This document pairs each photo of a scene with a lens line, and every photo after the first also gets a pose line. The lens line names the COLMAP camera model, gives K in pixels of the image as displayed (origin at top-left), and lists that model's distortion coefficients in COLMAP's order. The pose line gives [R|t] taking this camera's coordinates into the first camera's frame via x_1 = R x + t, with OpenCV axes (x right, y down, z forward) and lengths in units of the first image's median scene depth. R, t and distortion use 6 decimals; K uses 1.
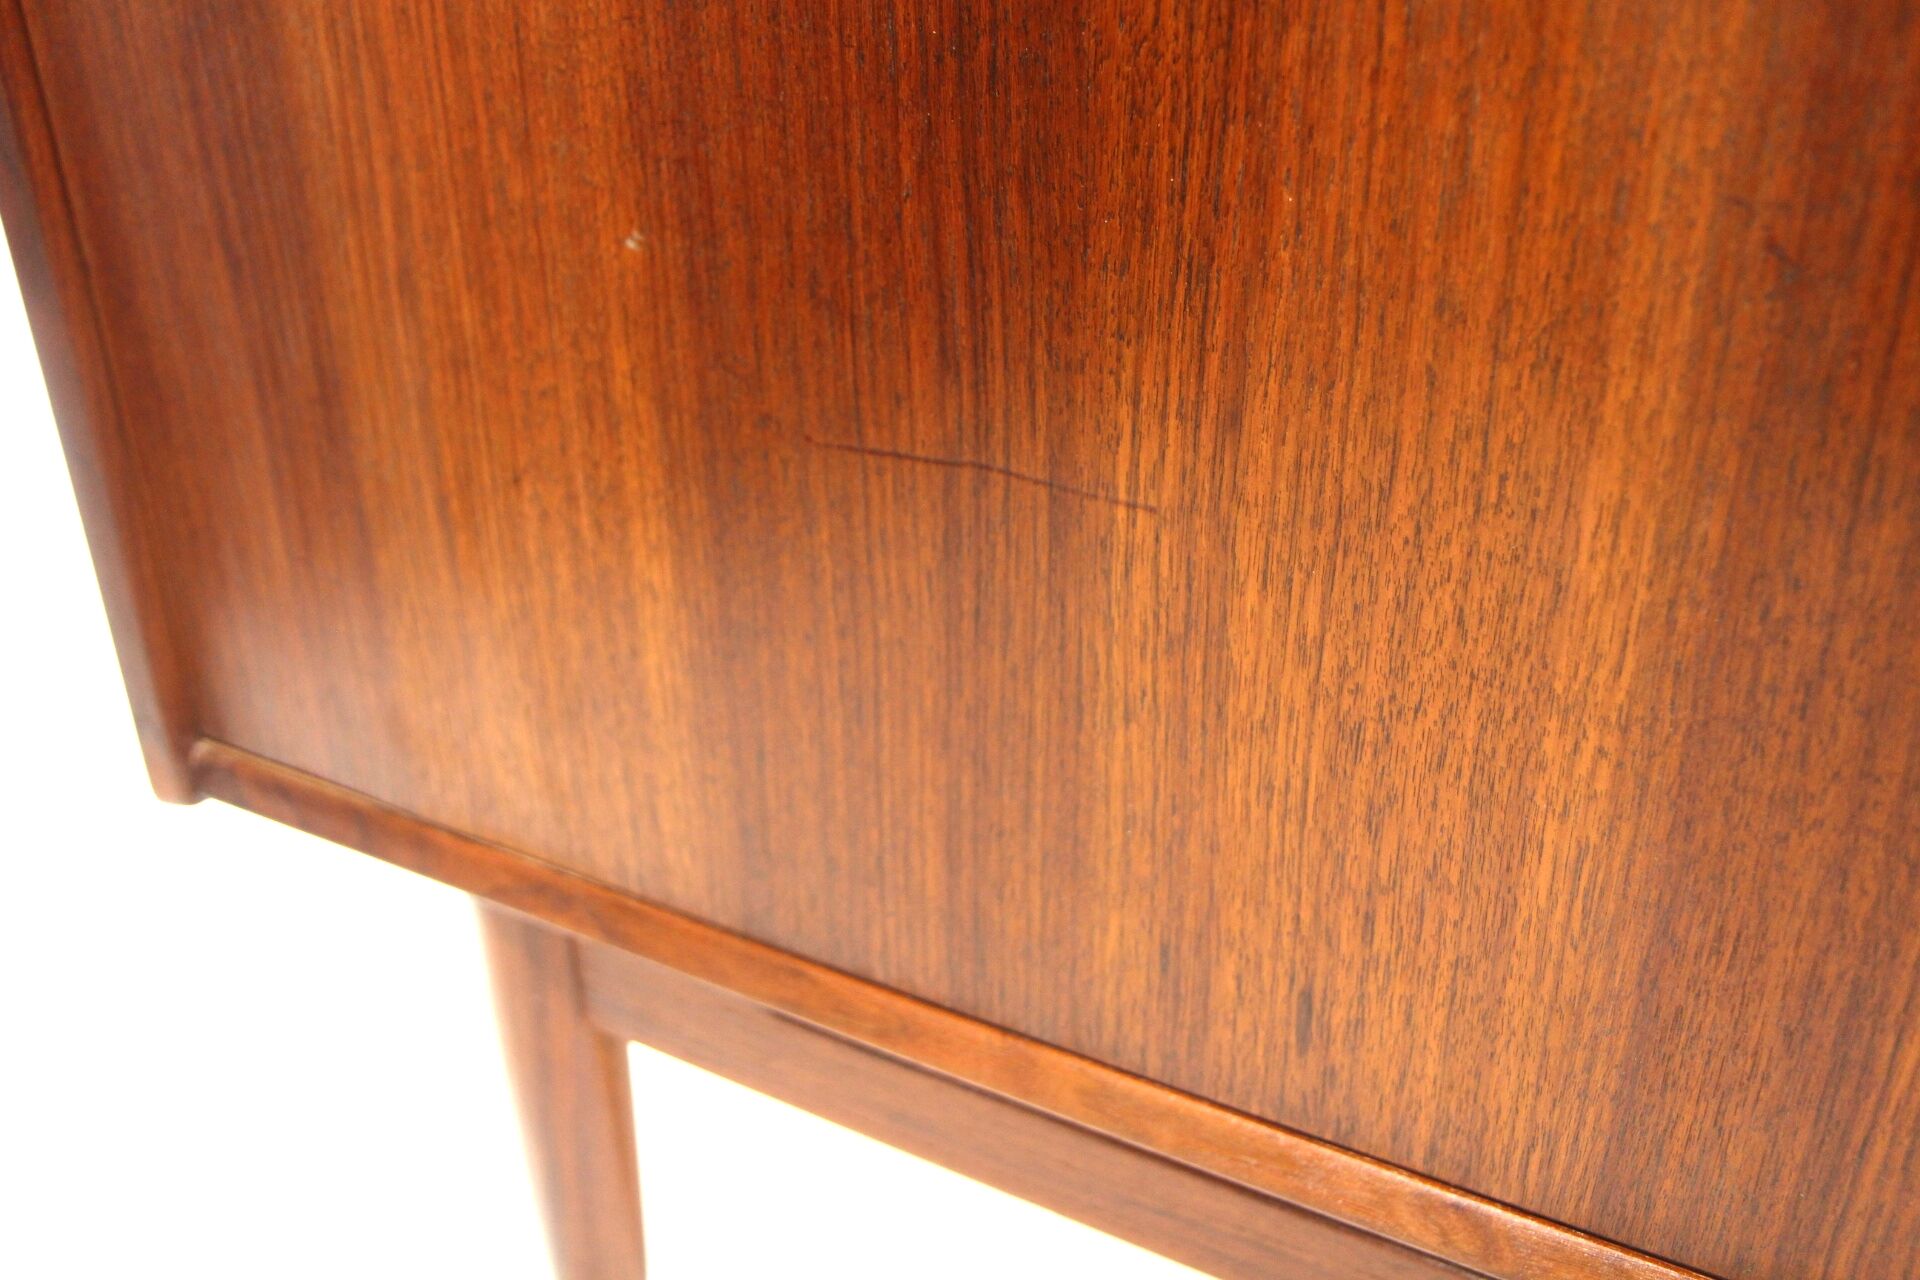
lens RADIAL K [[1700.5, 0, 954.2], [0, 1700.5, 634.8], [0, 0, 1]] dist [-0.063354, 0.026663]
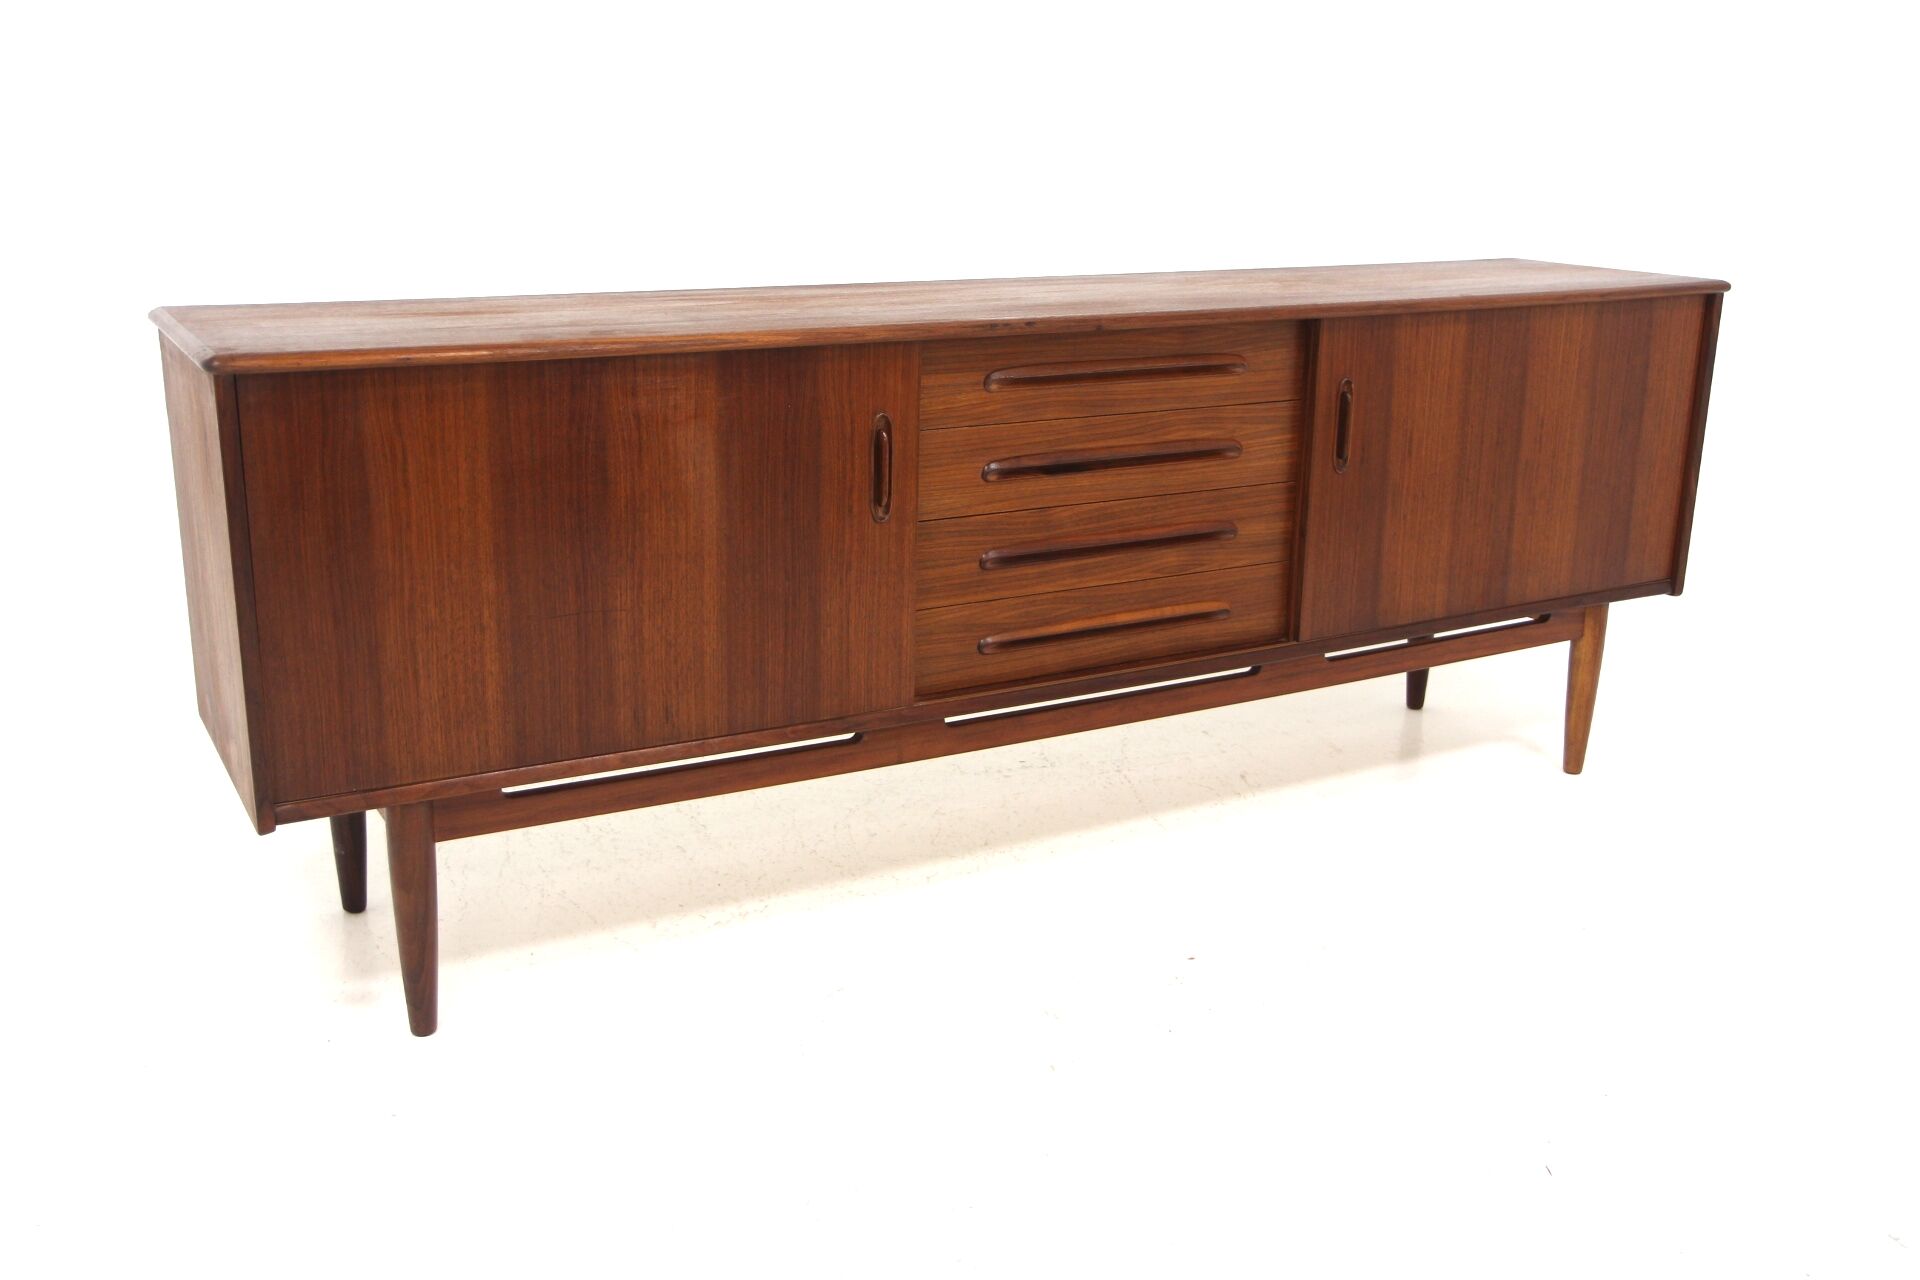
lens RADIAL K [[1854.7, 0, 956.1], [0, 1854.7, 637.5], [0, 0, 1]] dist [-0.026747, 0.000000]
pose [[0.501841, -0.212551, 0.838437, -3.611581], [0.348347, 0.936917, 0.029015, 0.164109], [-0.791713, 0.277506, 0.544225, -2.434245]]
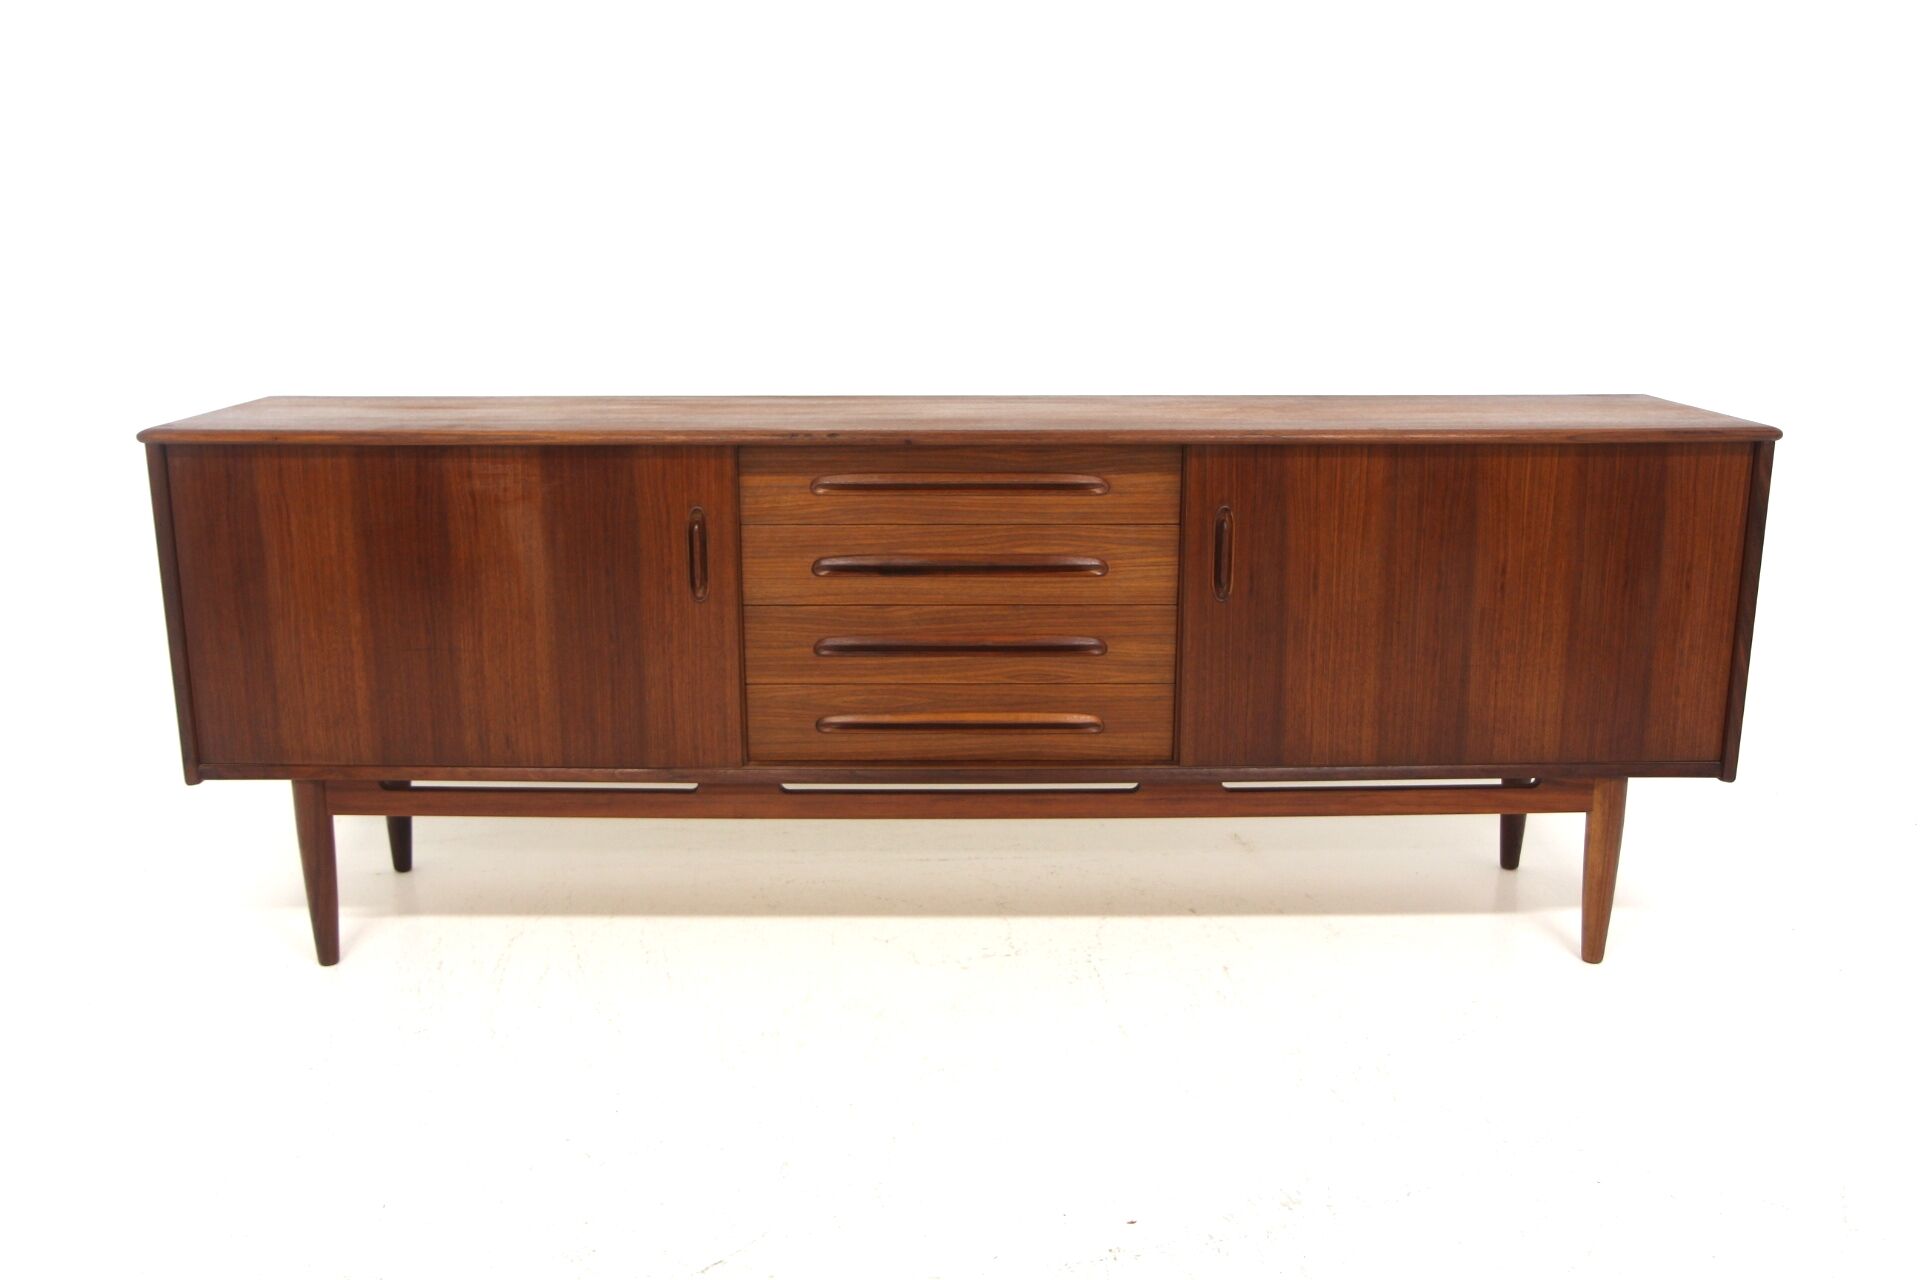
lens RADIAL K [[1700.5, 0, 961.5], [0, 1700.5, 637.7], [0, 0, 1]] dist [-0.063354, 0.026663]
pose [[0.863082, -0.098431, 0.495380, -1.236362], [0.200685, 0.966909, -0.157522, 1.085439], [-0.463482, 0.235369, 0.854275, -4.555014]]
